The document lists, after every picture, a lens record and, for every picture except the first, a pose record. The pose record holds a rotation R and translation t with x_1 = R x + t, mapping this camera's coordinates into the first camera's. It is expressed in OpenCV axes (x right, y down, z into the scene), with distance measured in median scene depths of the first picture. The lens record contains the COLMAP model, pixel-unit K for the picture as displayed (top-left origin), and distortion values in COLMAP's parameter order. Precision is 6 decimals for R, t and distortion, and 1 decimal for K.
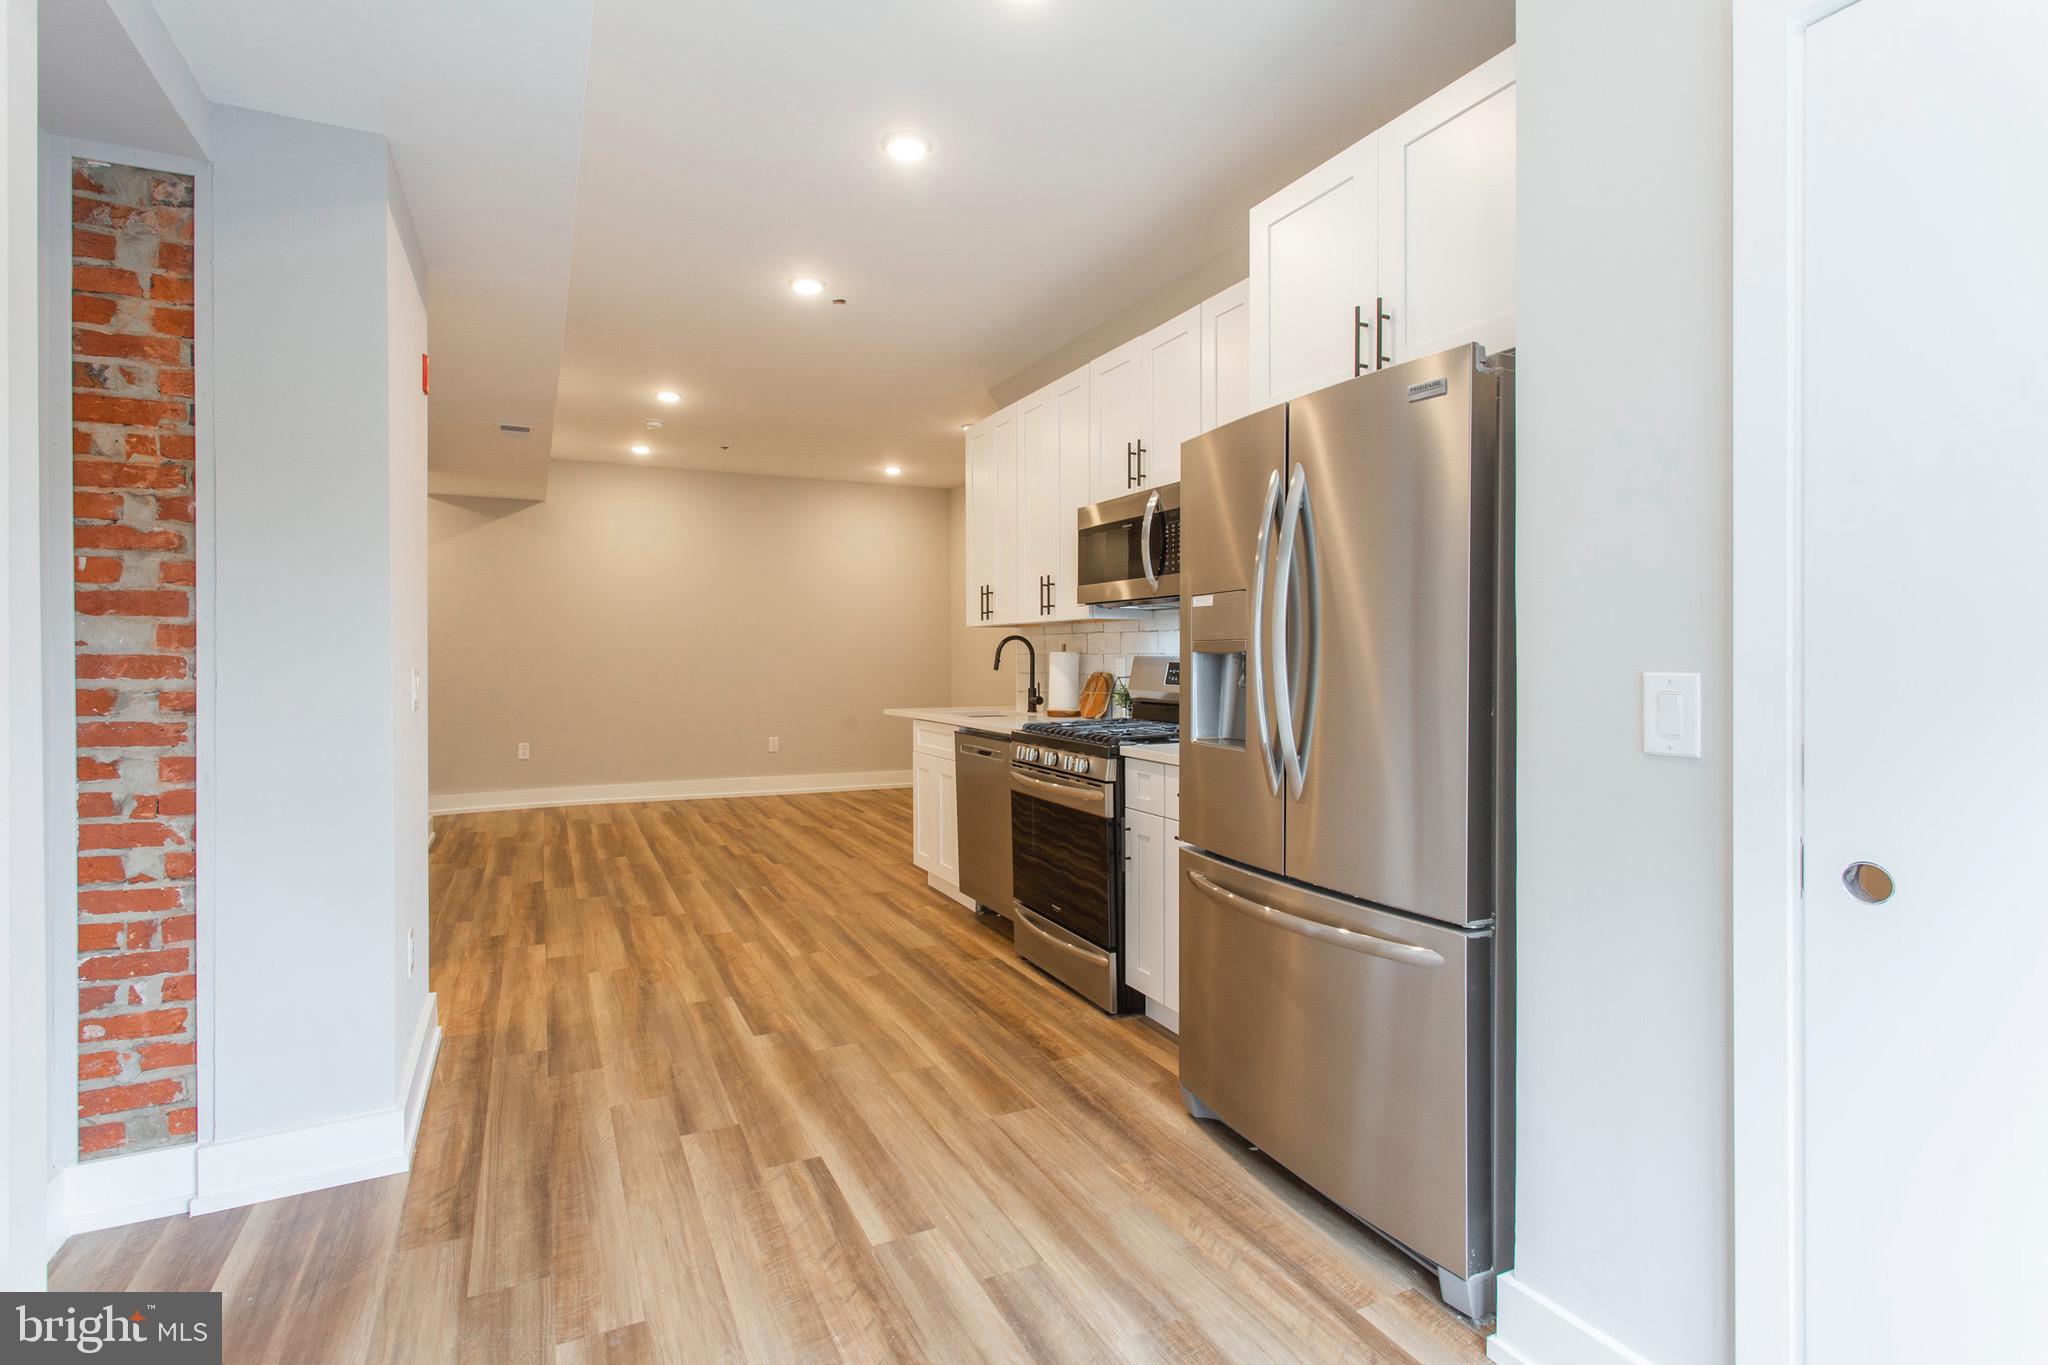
lens RADIAL K [[983.7, 0, 1019.3], [0, 983.7, 659.4], [0, 0, 1]] dist [-0.000075, 0.000479]
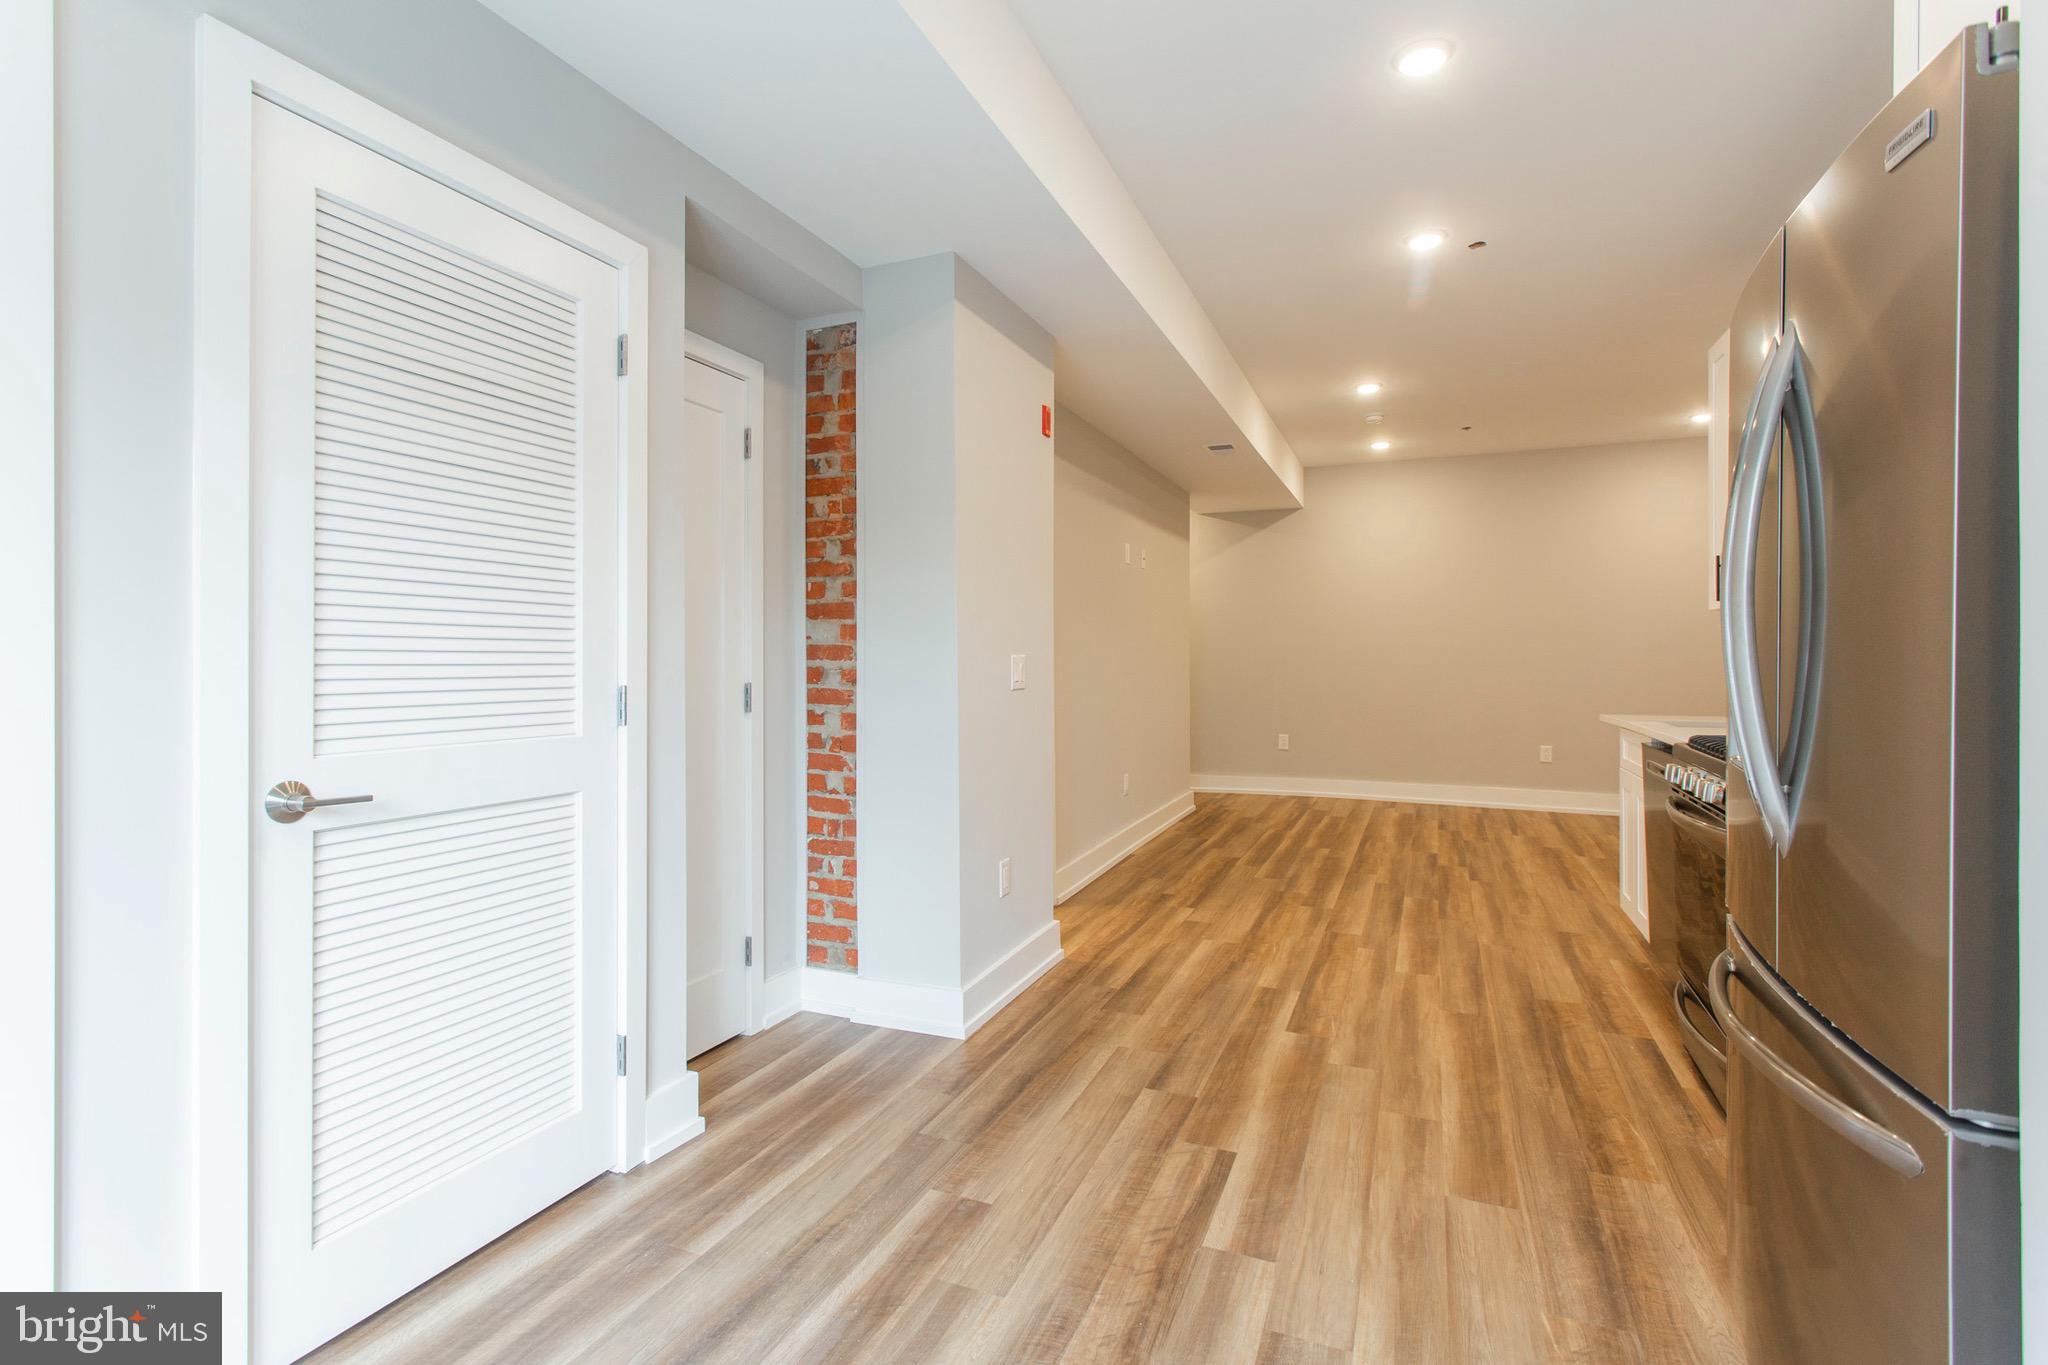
lens RADIAL K [[990.0, 0, 993.8], [0, 990.0, 662.2], [0, 0, 1]] dist [0.003782, 0.001905]
pose [[0.642171, 0.003384, -0.766554, 0.333318], [-0.003751, 0.999992, 0.001273, 0.014639], [0.766553, 0.002058, 0.642178, 0.152538]]
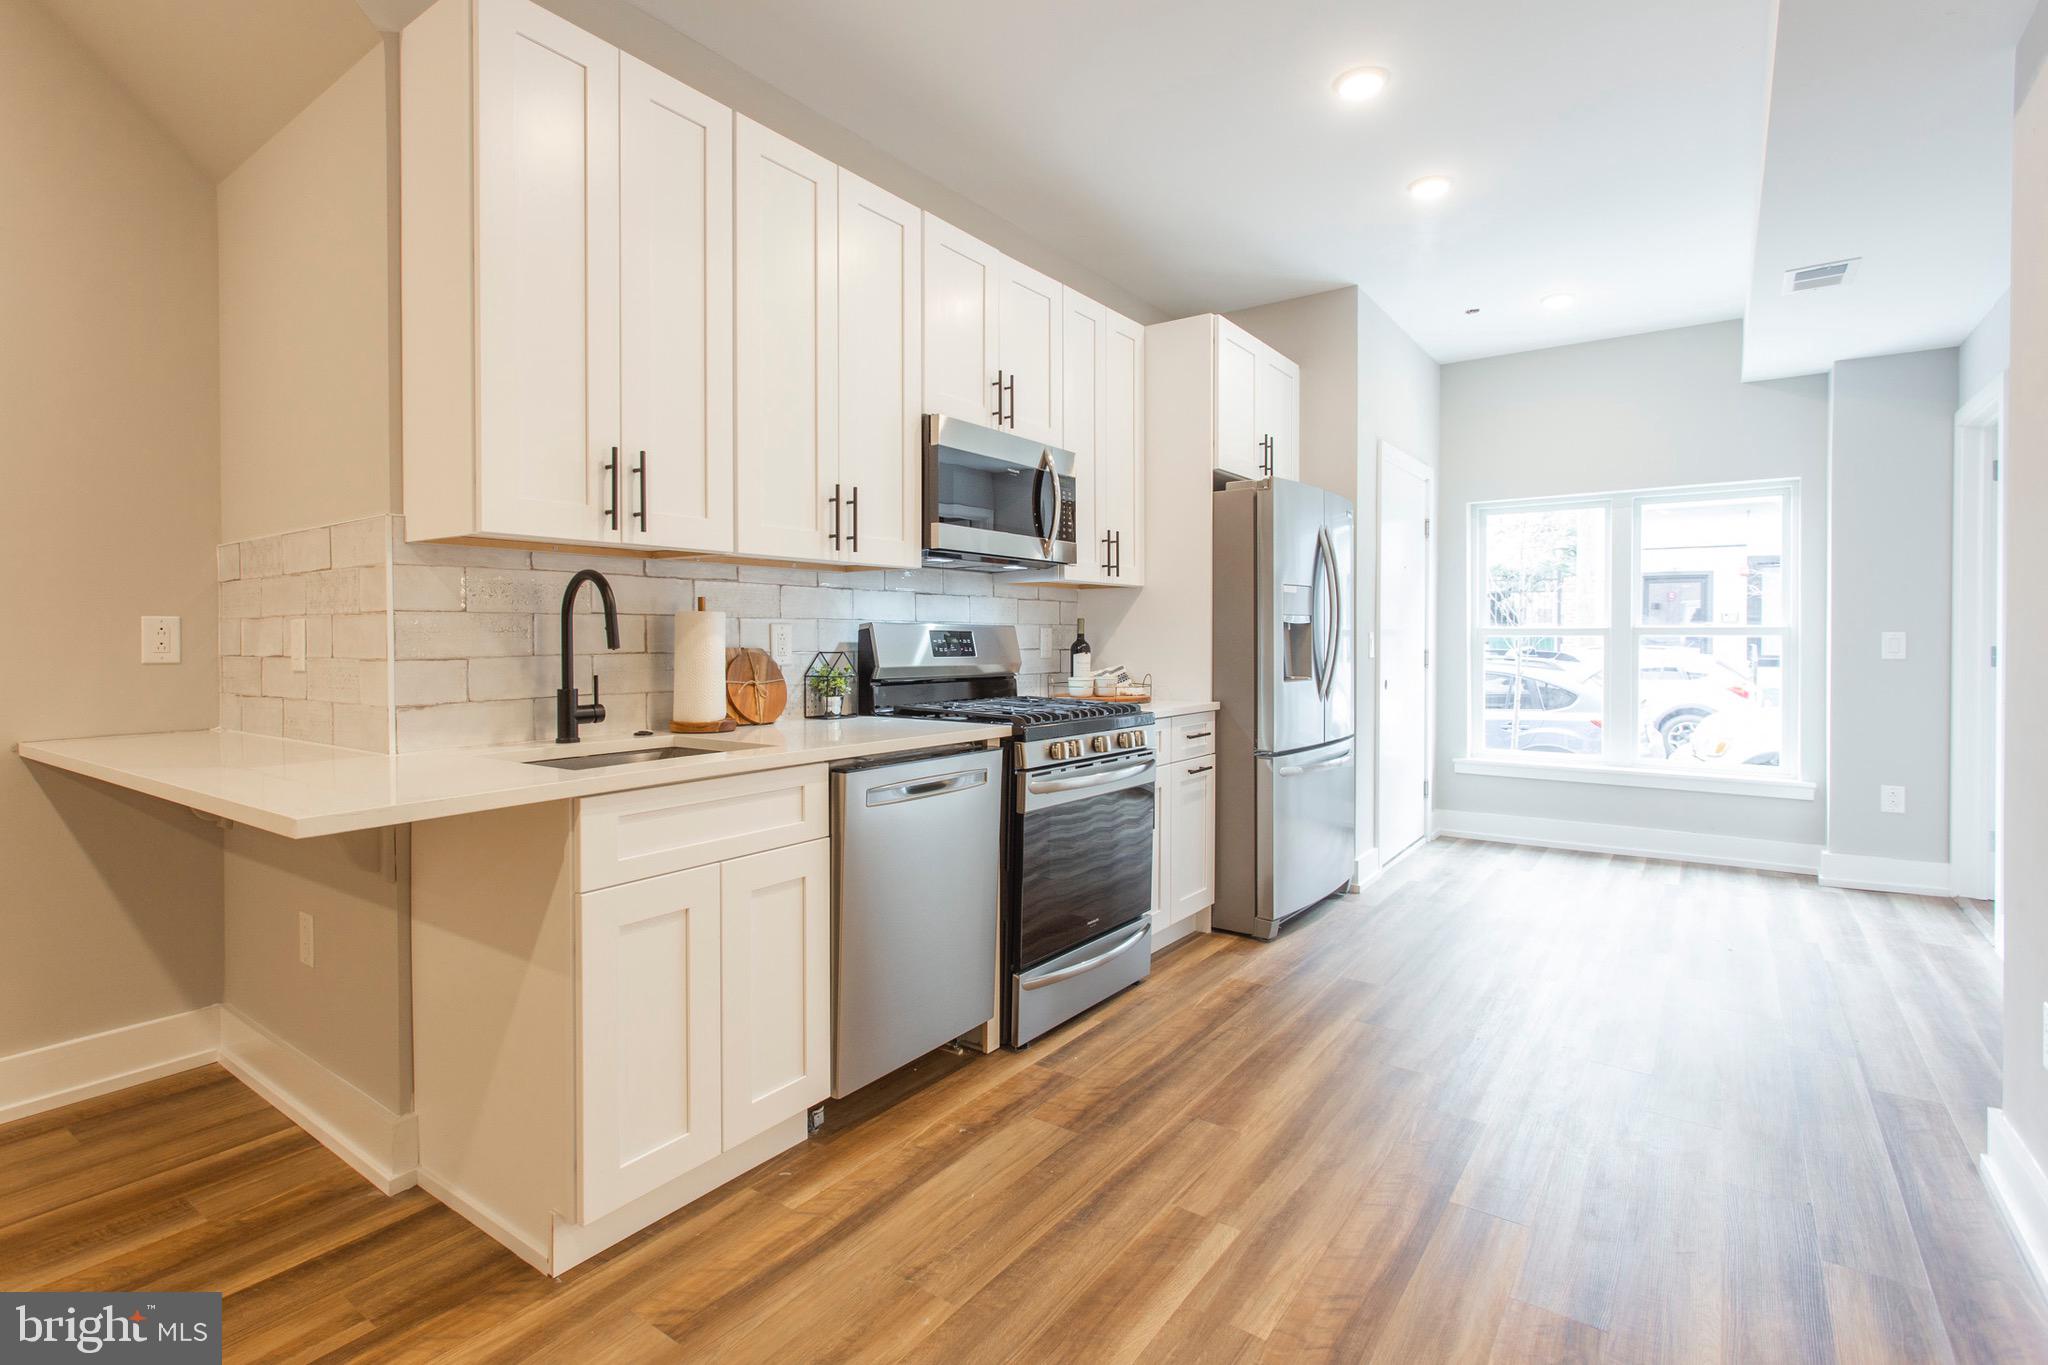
lens RADIAL K [[978.5, 0, 985.5], [0, 978.5, 641.6], [0, 0, 1]] dist [0.006430, 0.001355]
pose [[-0.451206, -0.005288, 0.892404, -0.840826], [0.004130, 0.999959, 0.008013, 0.009593], [-0.892410, 0.007301, -0.451165, 1.846548]]
